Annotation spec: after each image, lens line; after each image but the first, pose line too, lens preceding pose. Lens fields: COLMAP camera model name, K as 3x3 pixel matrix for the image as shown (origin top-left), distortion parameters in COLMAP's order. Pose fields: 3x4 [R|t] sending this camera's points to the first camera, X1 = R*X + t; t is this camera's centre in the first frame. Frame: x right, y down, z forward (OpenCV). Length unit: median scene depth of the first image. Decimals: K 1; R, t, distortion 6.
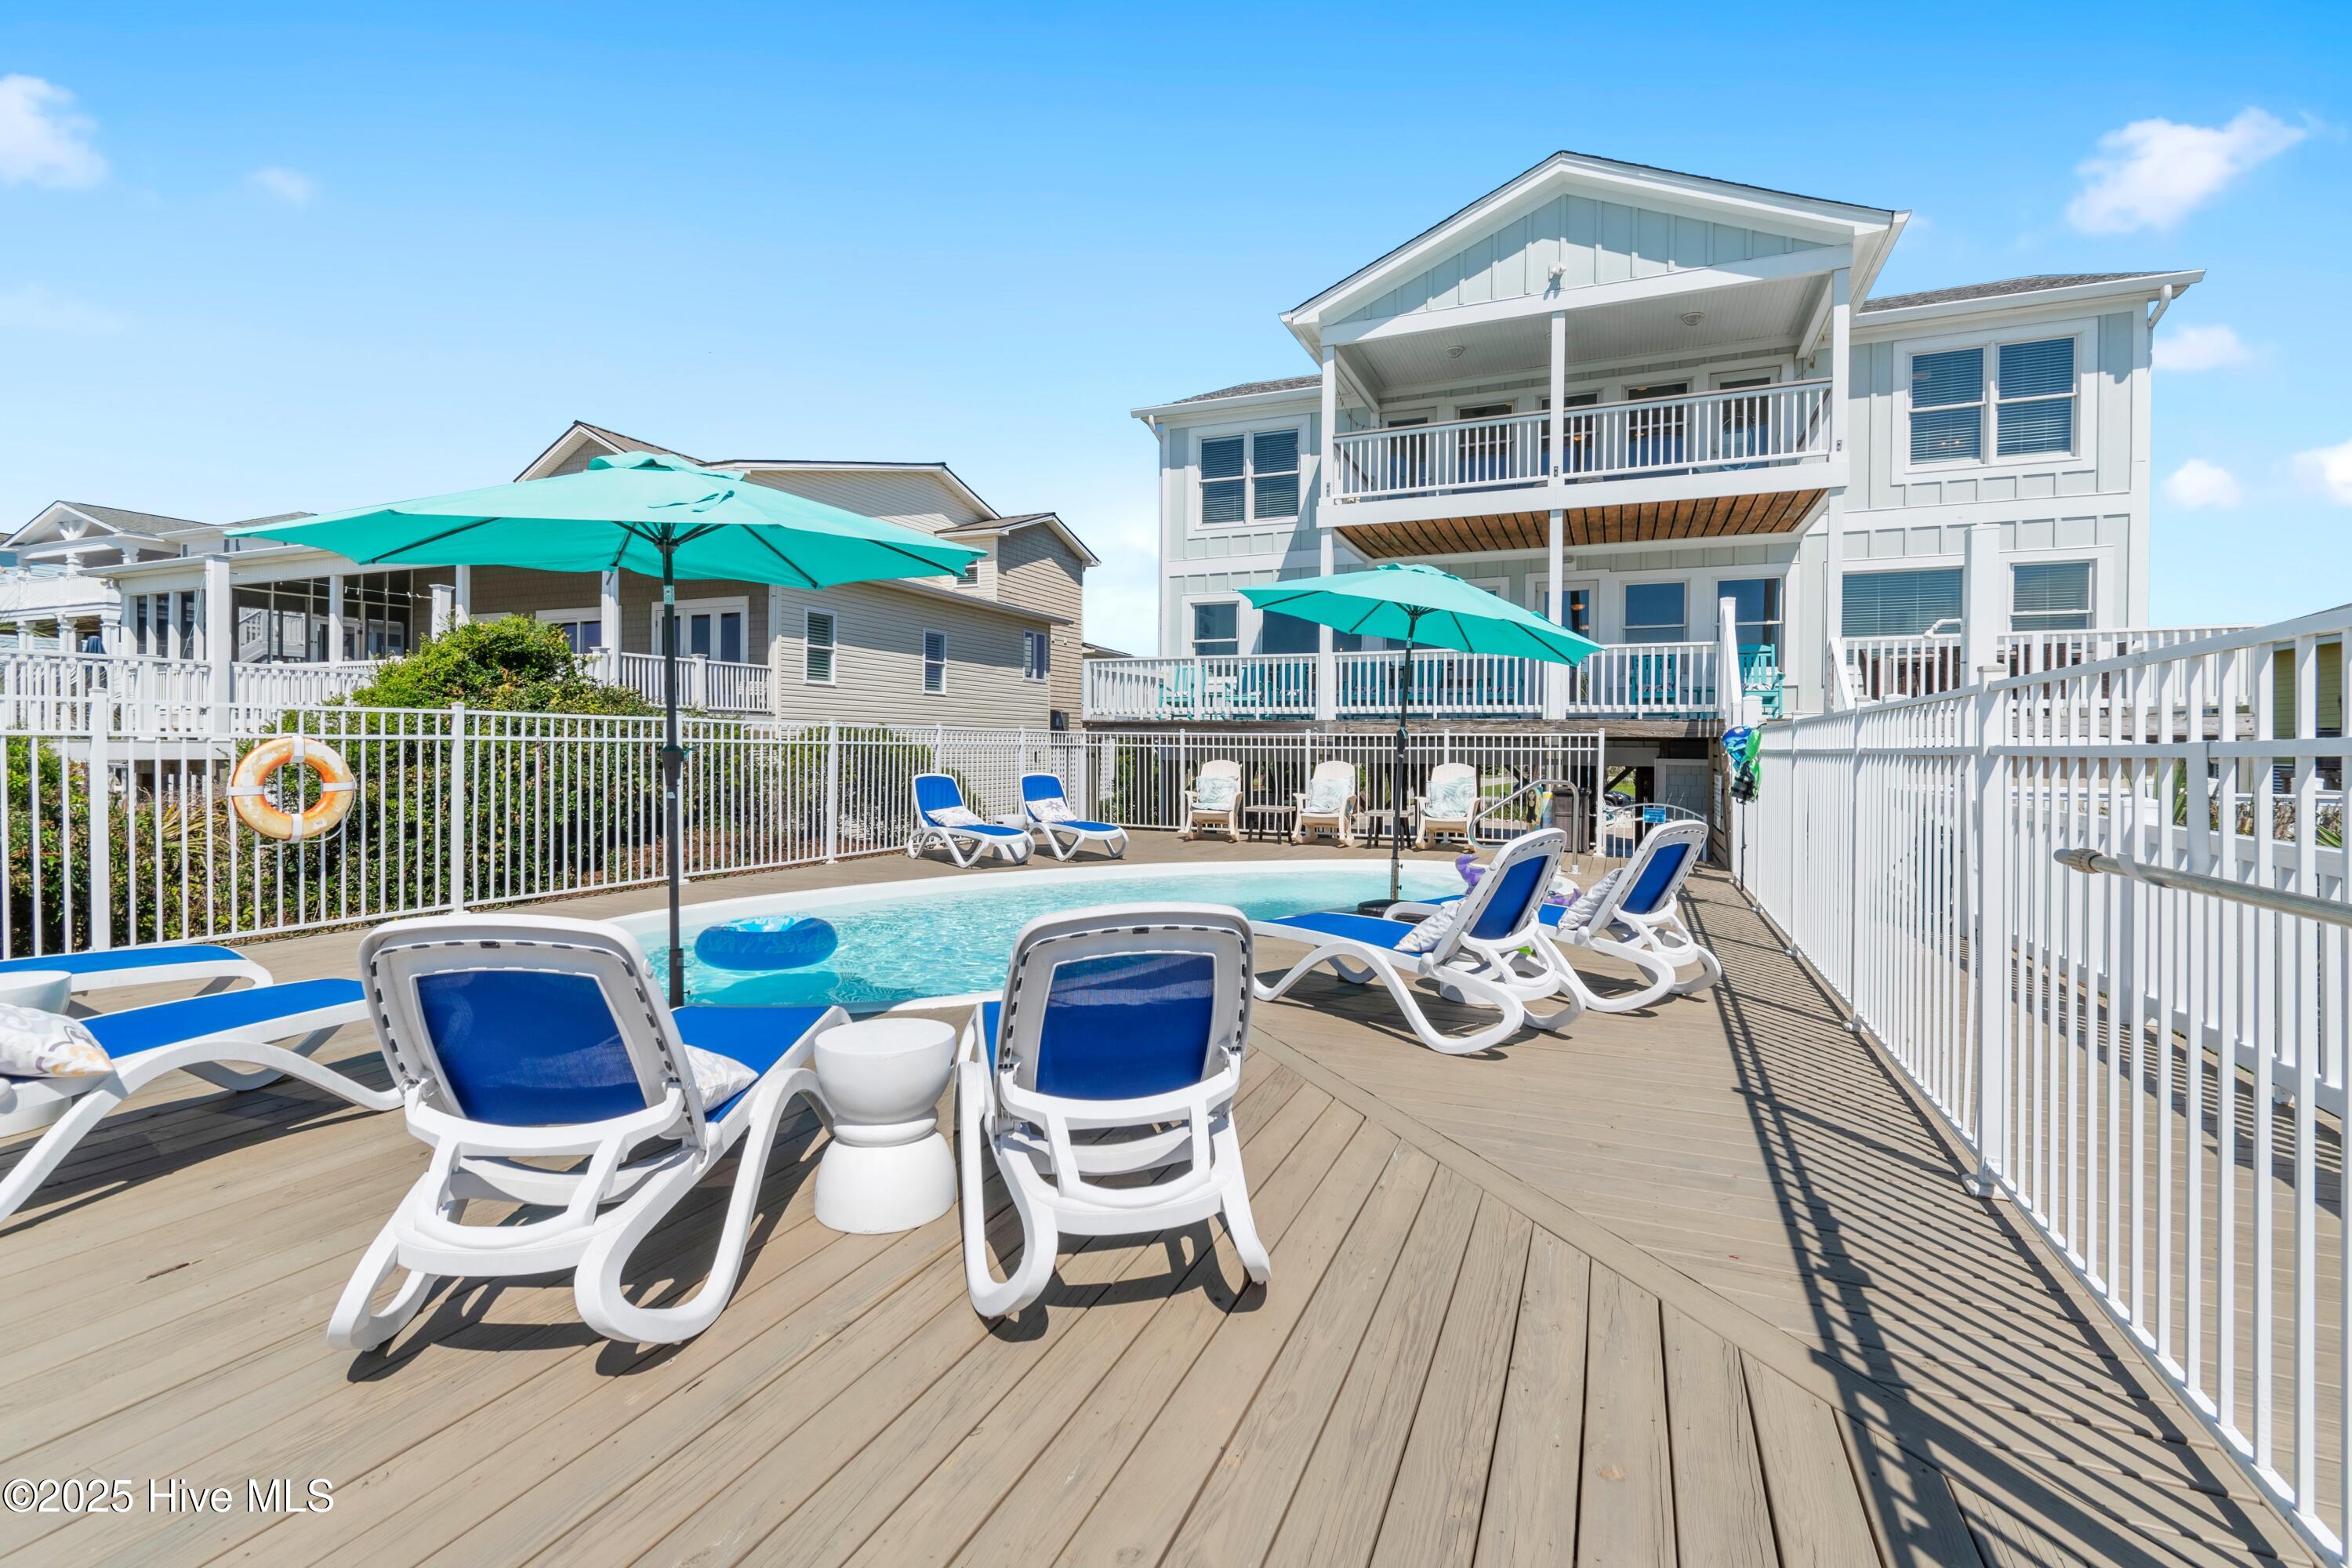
lens RADIAL K [[1045.4, 0, 1176.9], [0, 1045.4, 747.8], [0, 0, 1]] dist [0.002608, -0.001211]
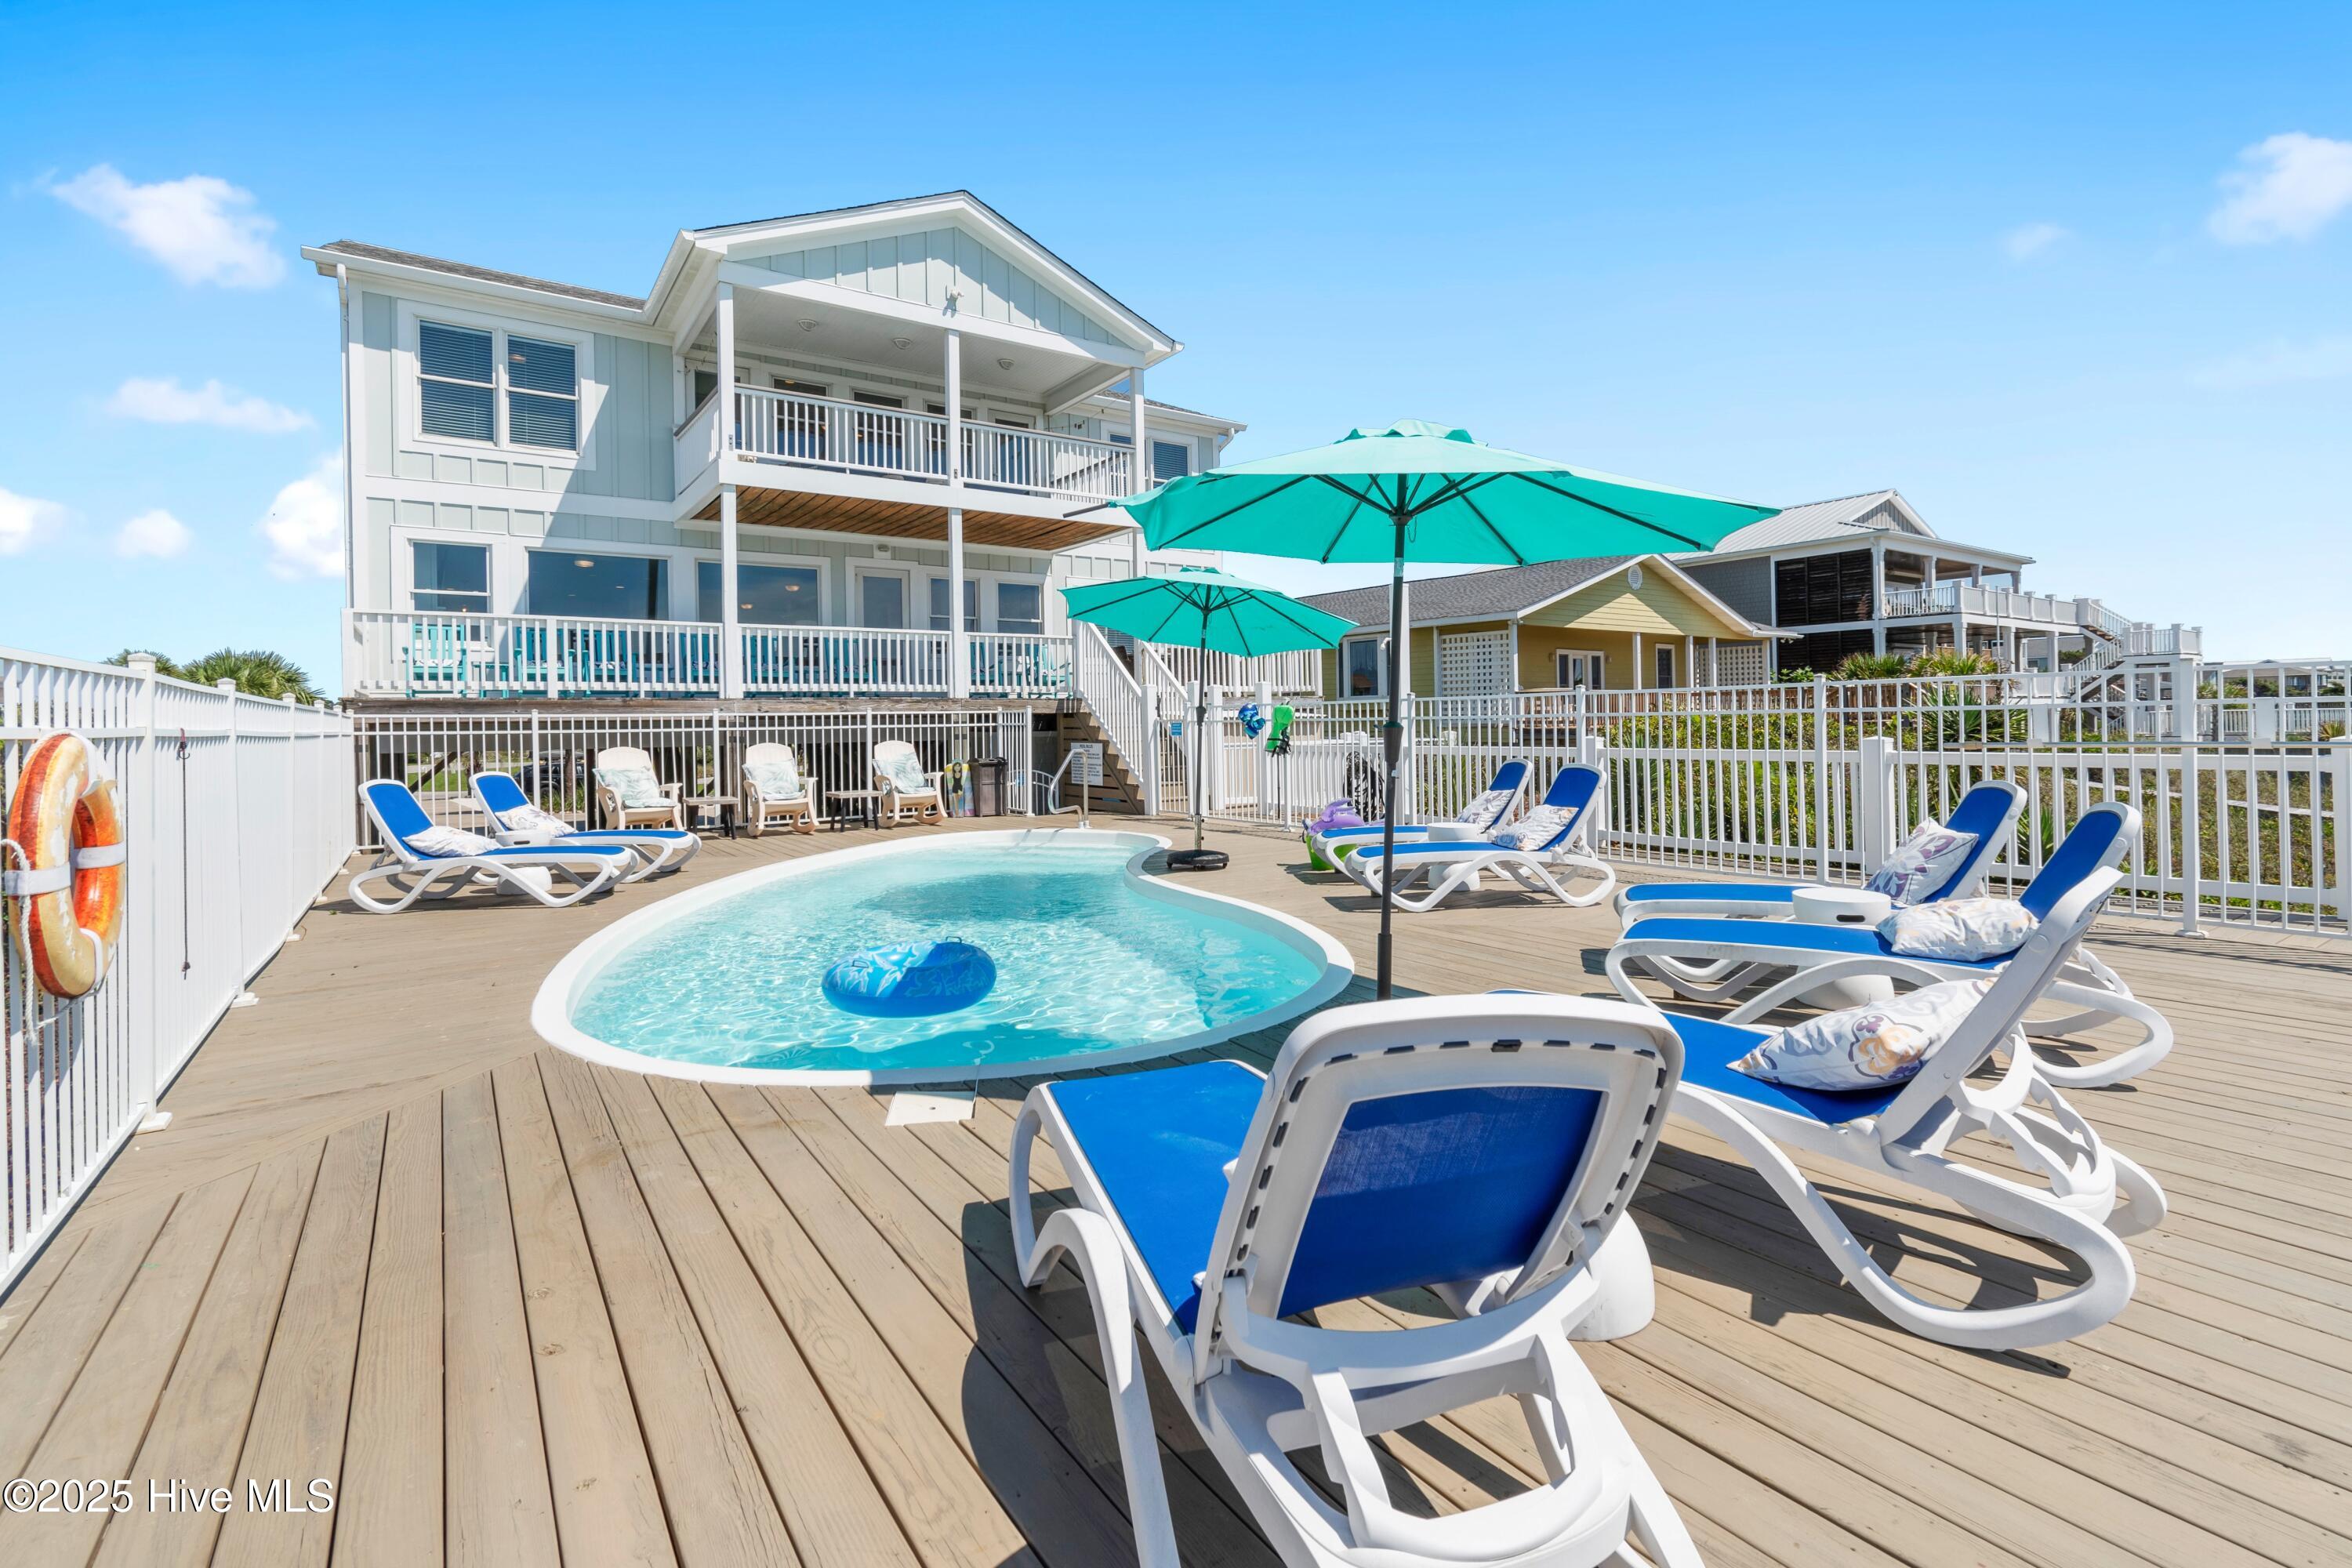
lens RADIAL K [[1045.4, 0, 1215.2], [0, 1045.4, 707.7], [0, 0, 1]] dist [0.002608, -0.001211]
pose [[0.528747, -0.005592, 0.848761, -0.415437], [0.021098, 0.999756, -0.006557, -0.004010], [-0.848517, 0.021374, 0.528736, 0.180716]]
